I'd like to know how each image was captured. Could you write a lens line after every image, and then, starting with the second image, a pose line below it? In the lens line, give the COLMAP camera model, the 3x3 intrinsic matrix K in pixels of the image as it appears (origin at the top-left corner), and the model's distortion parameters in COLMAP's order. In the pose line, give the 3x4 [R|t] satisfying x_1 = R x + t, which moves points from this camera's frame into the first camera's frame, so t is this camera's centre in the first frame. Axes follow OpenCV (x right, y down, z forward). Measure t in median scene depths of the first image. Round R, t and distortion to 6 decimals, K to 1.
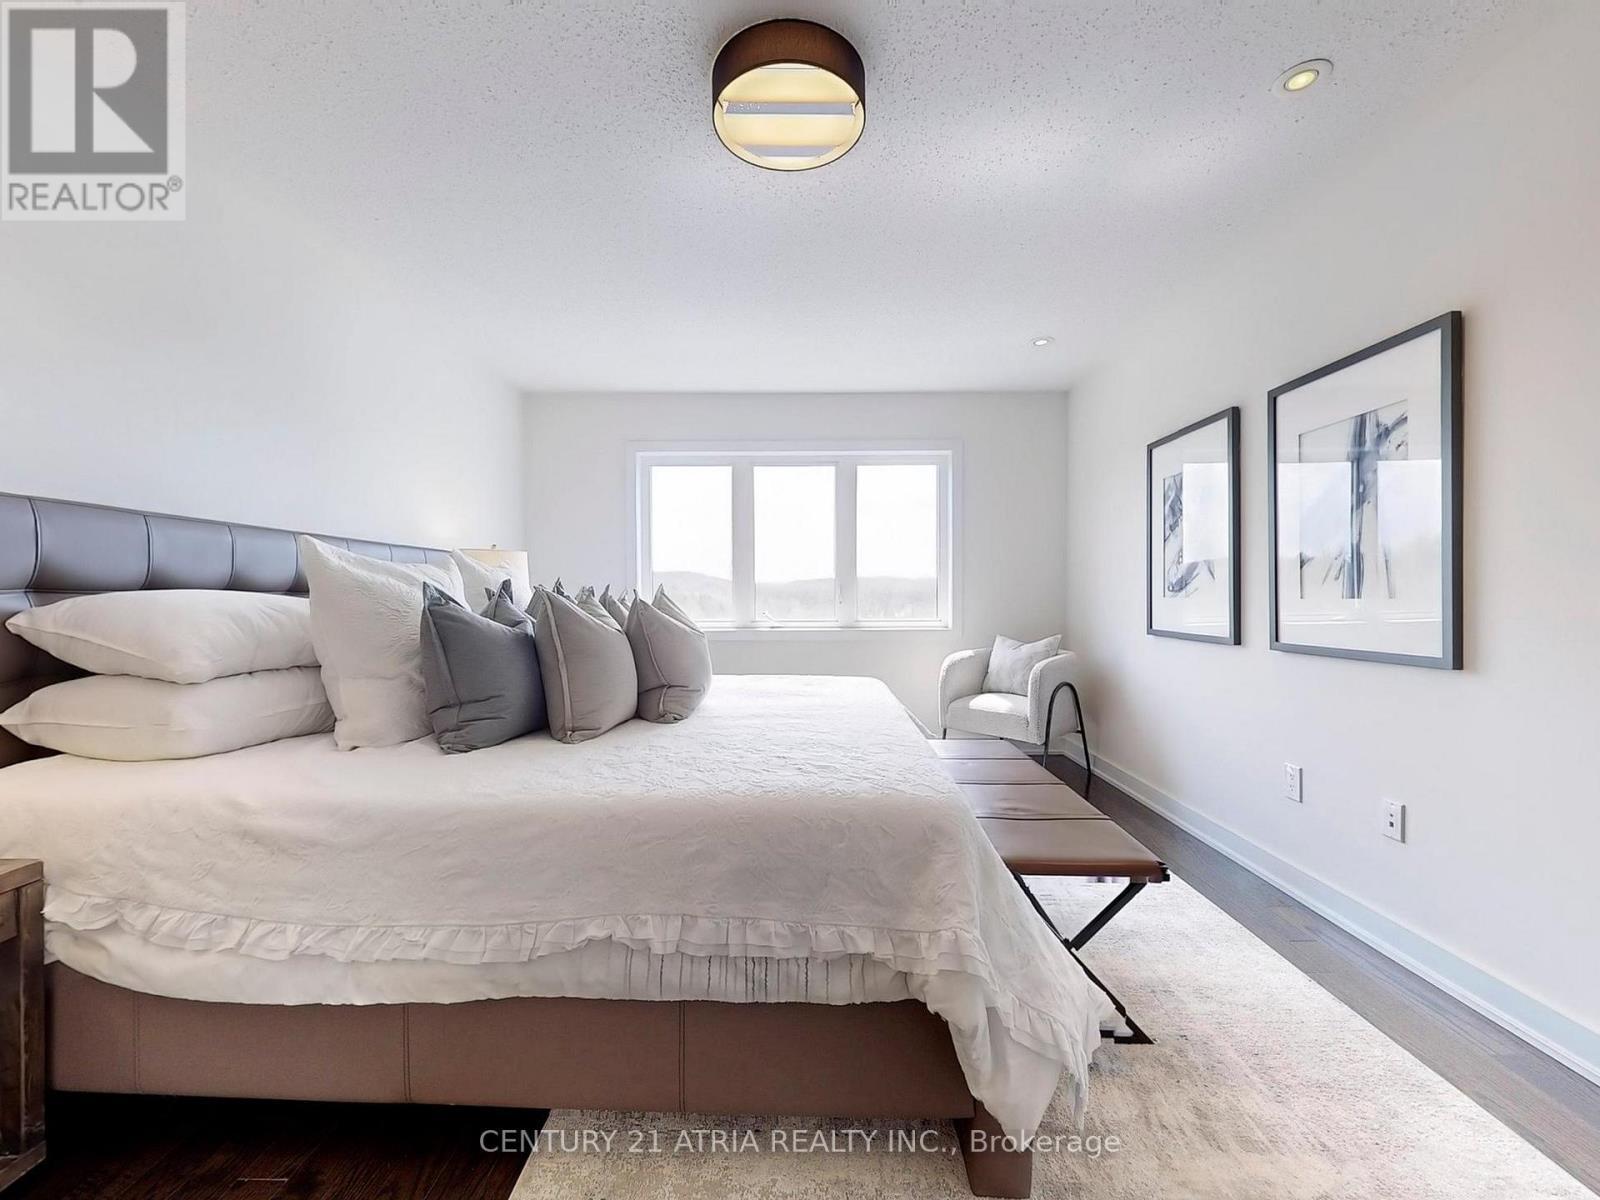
lens RADIAL K [[678.7, 0, 796.6], [0, 678.7, 594.3], [0, 0, 1]] dist [-0.000742, -0.000313]
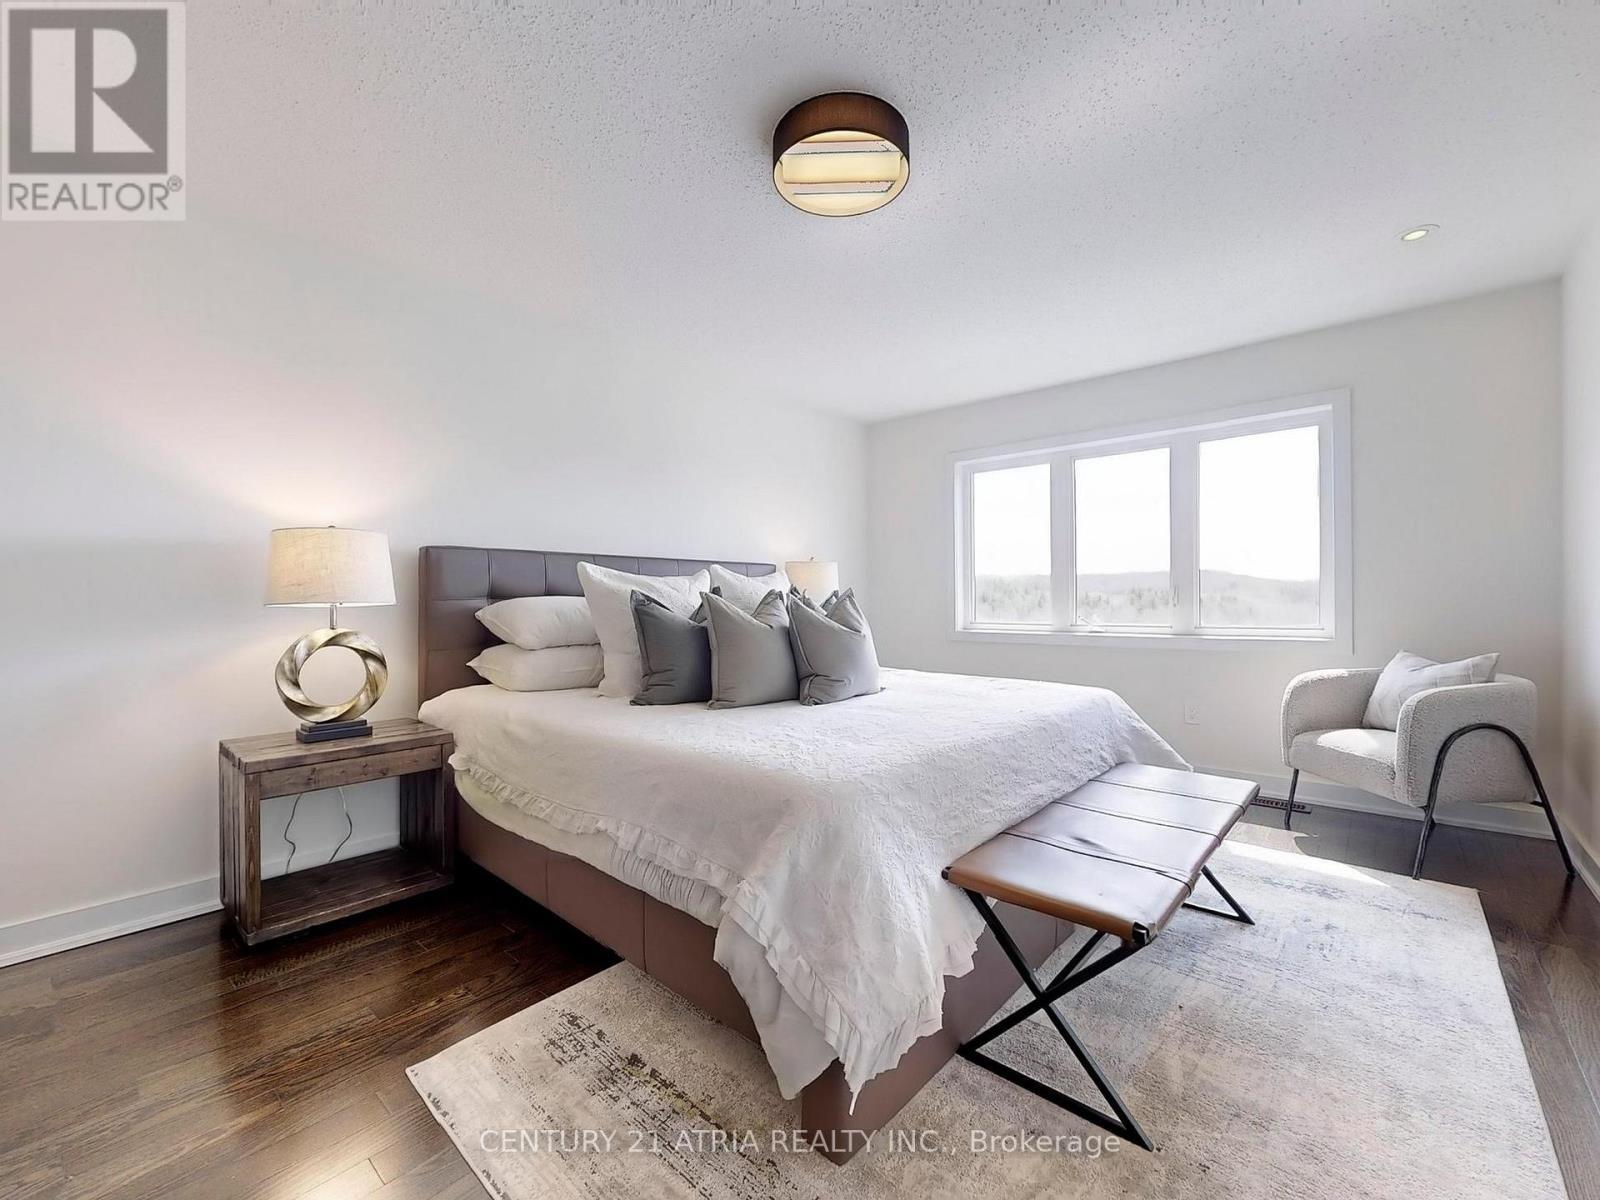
lens RADIAL K [[673.6, 0, 800.0], [0, 673.6, 600.0], [0, 0, 1]] dist [-0.001139, -0.000167]
pose [[0.760375, -0.003641, -0.649475, 0.632245], [0.006060, 0.999981, 0.001490, 0.004452], [0.649457, -0.005069, 0.760382, 0.107494]]
